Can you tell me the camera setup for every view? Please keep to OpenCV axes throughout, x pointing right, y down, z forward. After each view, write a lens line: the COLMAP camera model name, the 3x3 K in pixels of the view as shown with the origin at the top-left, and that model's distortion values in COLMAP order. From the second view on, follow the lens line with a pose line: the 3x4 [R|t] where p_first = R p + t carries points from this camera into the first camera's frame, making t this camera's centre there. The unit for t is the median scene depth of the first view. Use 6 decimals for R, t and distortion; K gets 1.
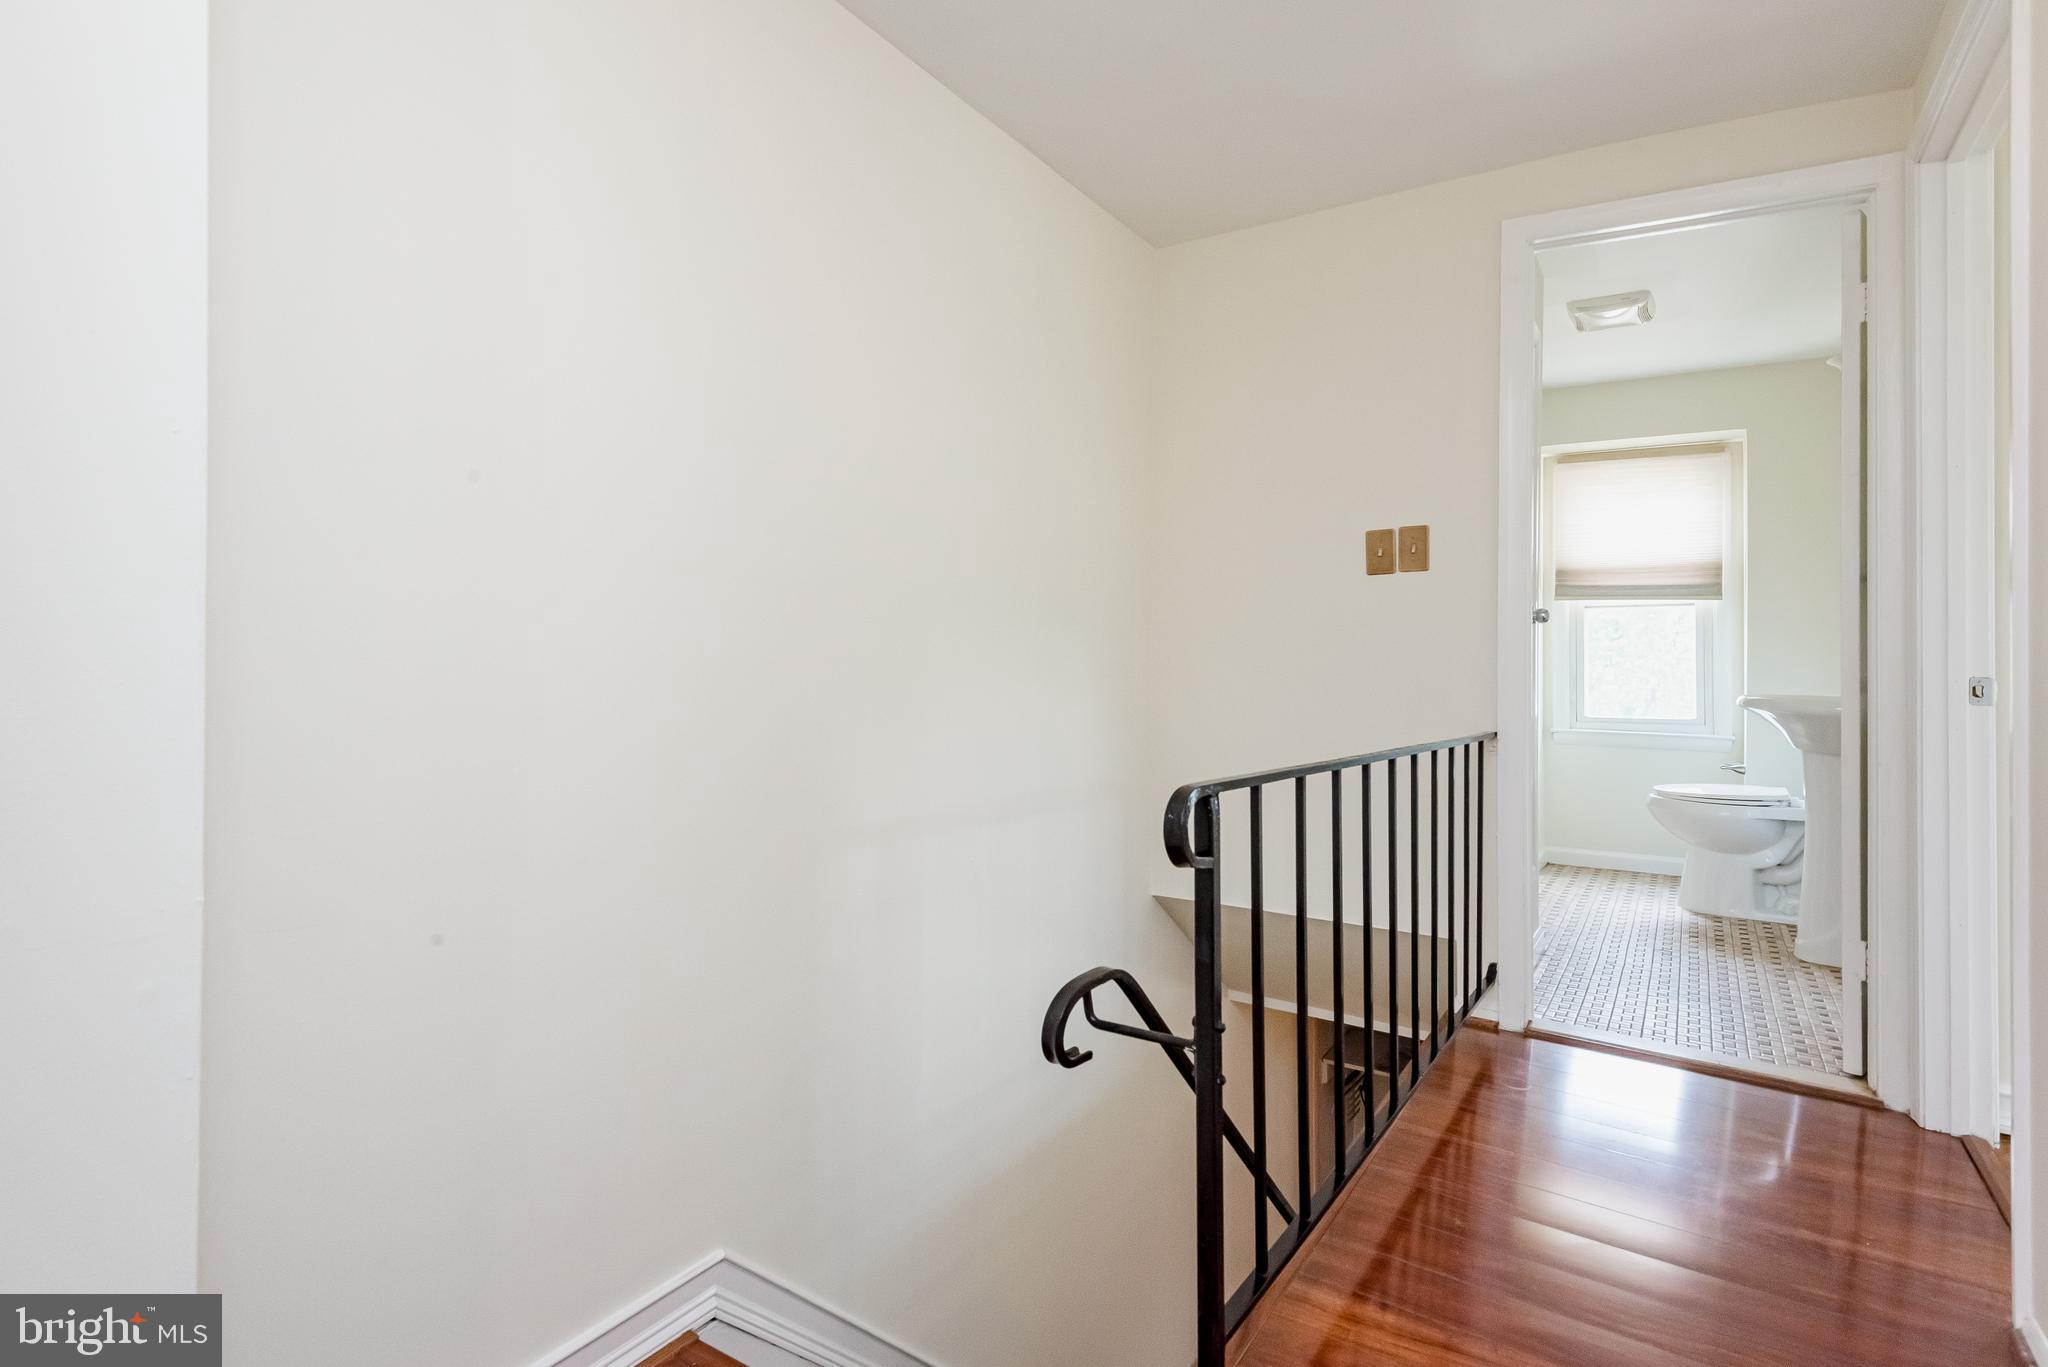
lens RADIAL K [[1037.5, 0, 1024.1], [0, 1037.5, 673.4], [0, 0, 1]] dist [0.034327, -0.035817]
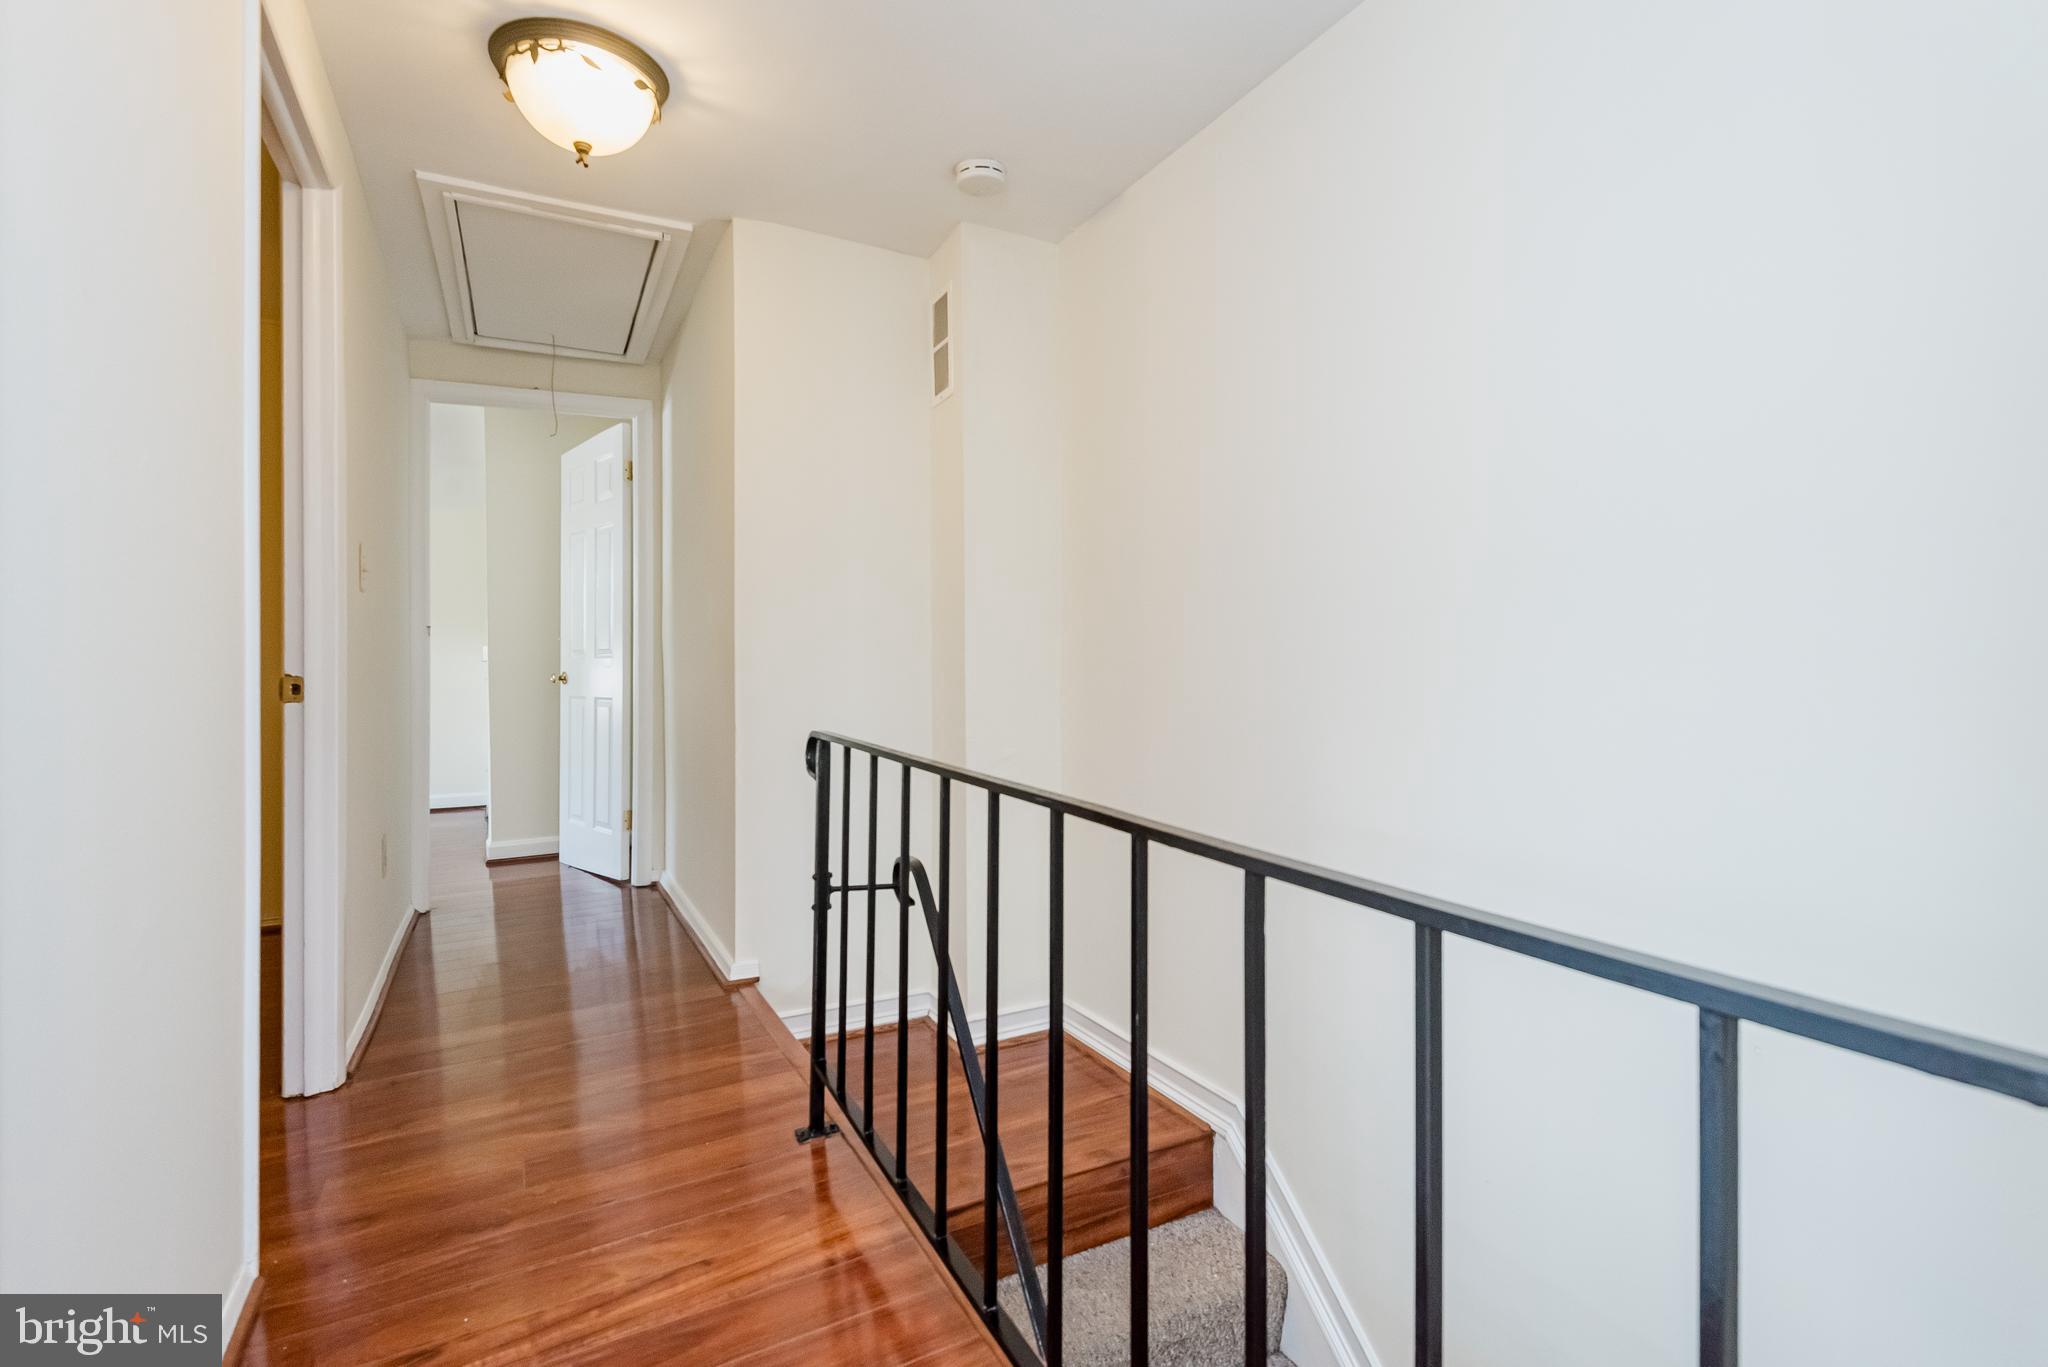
lens RADIAL K [[935.8, 0, 1010.4], [0, 935.8, 677.3], [0, 0, 1]] dist [0.028760, -0.023639]
pose [[-0.494387, 0.006052, -0.869221, 1.073839], [0.007303, 0.999969, 0.002809, 0.012288], [0.869211, -0.004959, -0.494416, 1.619557]]
